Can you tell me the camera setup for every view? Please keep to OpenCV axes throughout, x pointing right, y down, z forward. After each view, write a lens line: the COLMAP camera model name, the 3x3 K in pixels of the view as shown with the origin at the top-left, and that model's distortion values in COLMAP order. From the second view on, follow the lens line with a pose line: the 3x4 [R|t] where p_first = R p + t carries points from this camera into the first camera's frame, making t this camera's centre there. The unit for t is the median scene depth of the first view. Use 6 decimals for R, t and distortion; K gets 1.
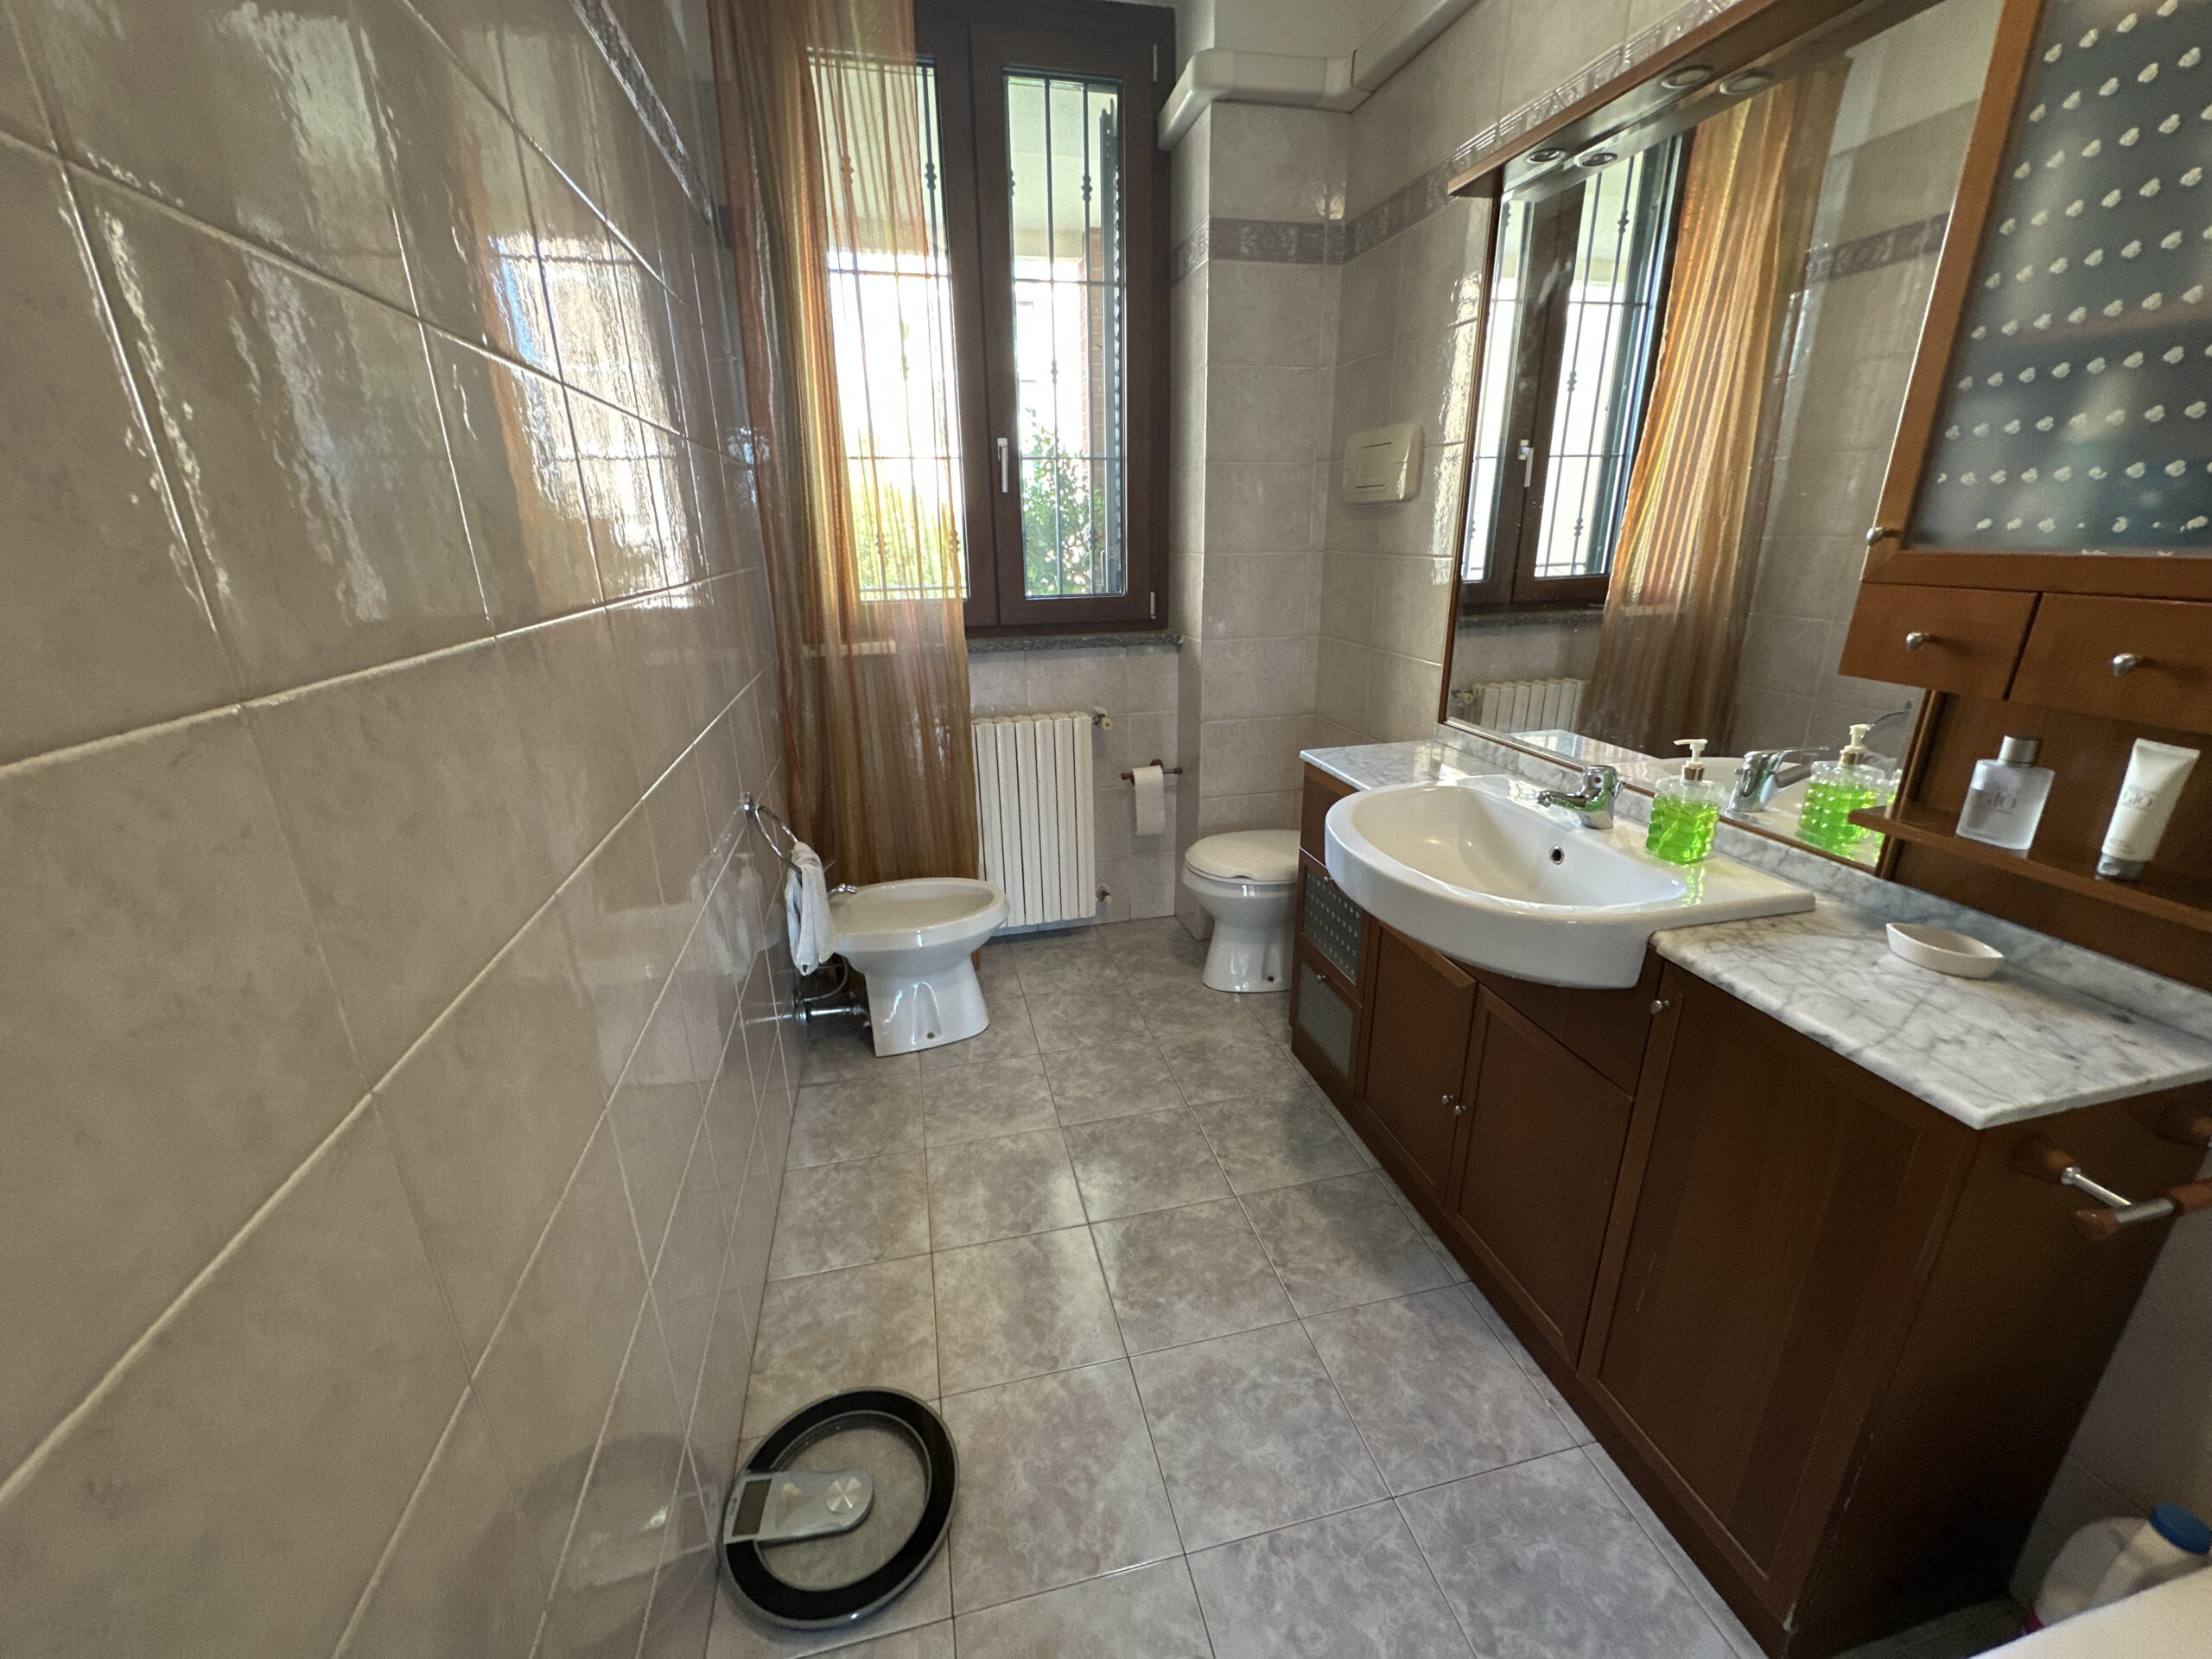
lens RADIAL K [[885.6, 0, 1108.5], [0, 885.6, 826.9], [0, 0, 1]] dist [-0.004938, 0.001021]
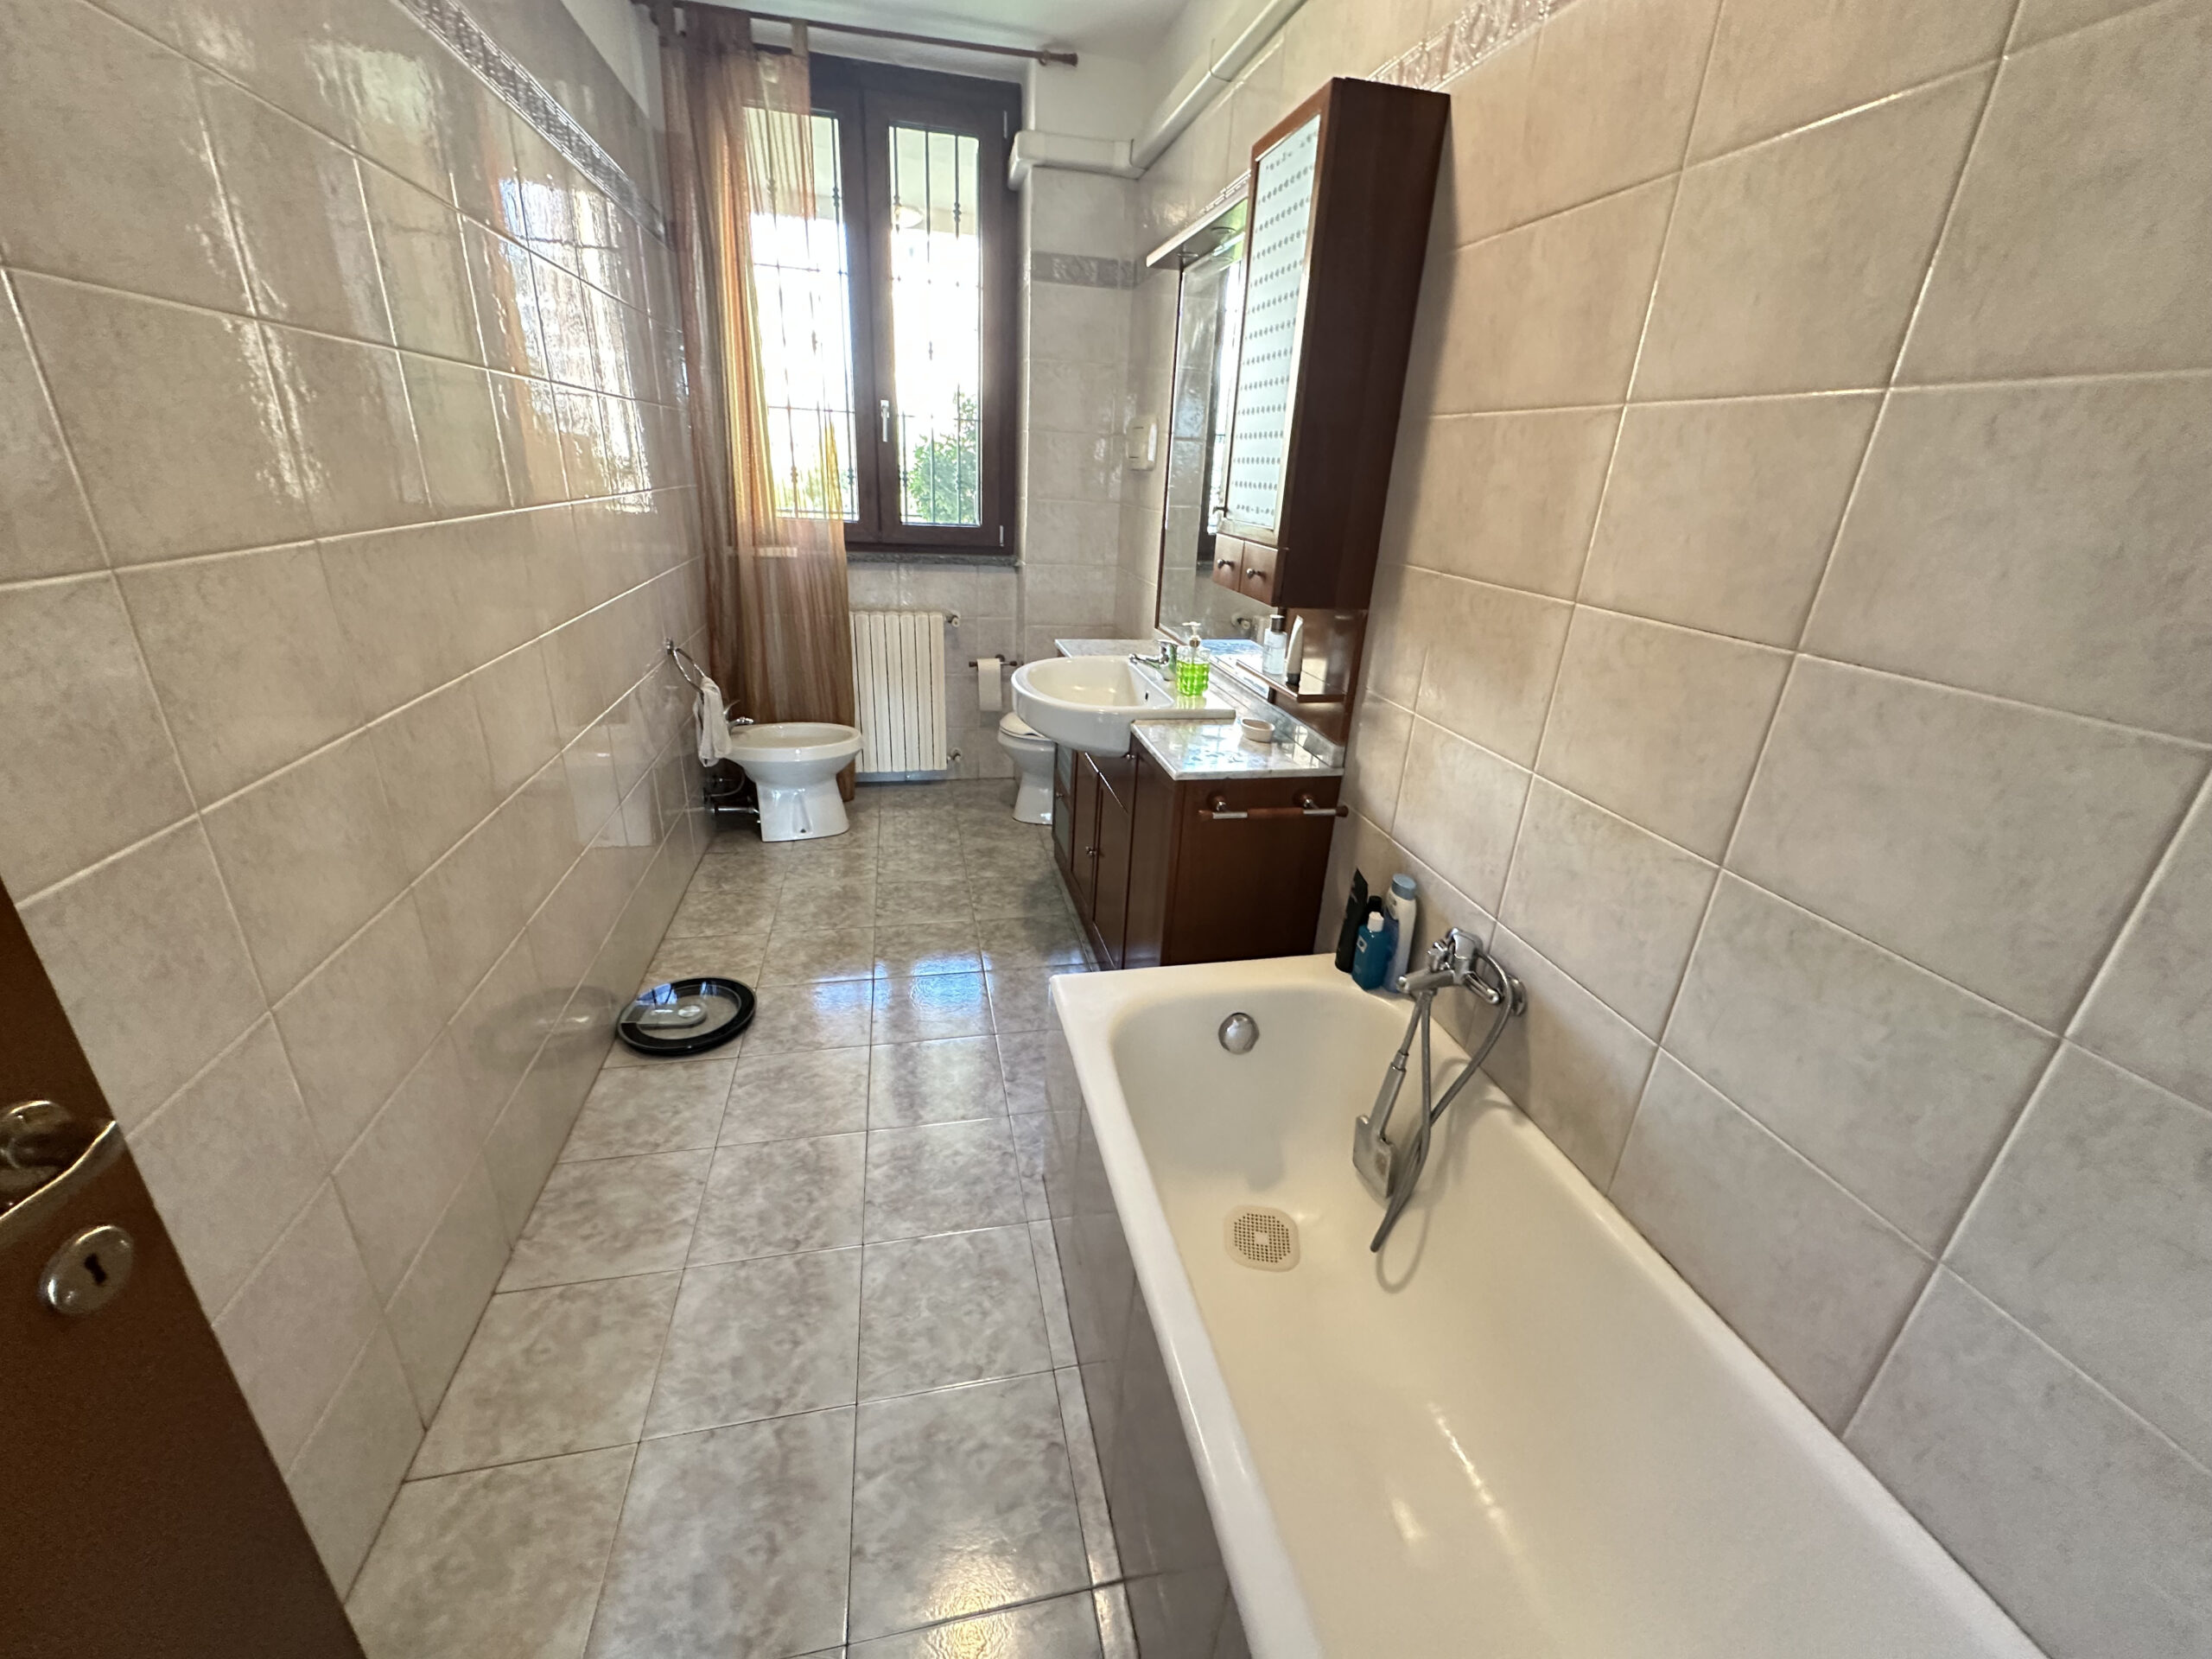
lens RADIAL K [[892.1, 0, 1098.9], [0, 892.1, 807.9], [0, 0, 1]] dist [0.015577, 0.000239]
pose [[0.998088, 0.061130, 0.009188, 0.246508], [-0.061464, 0.997227, 0.041956, 0.105222], [-0.006598, -0.042441, 0.999077, -0.411560]]
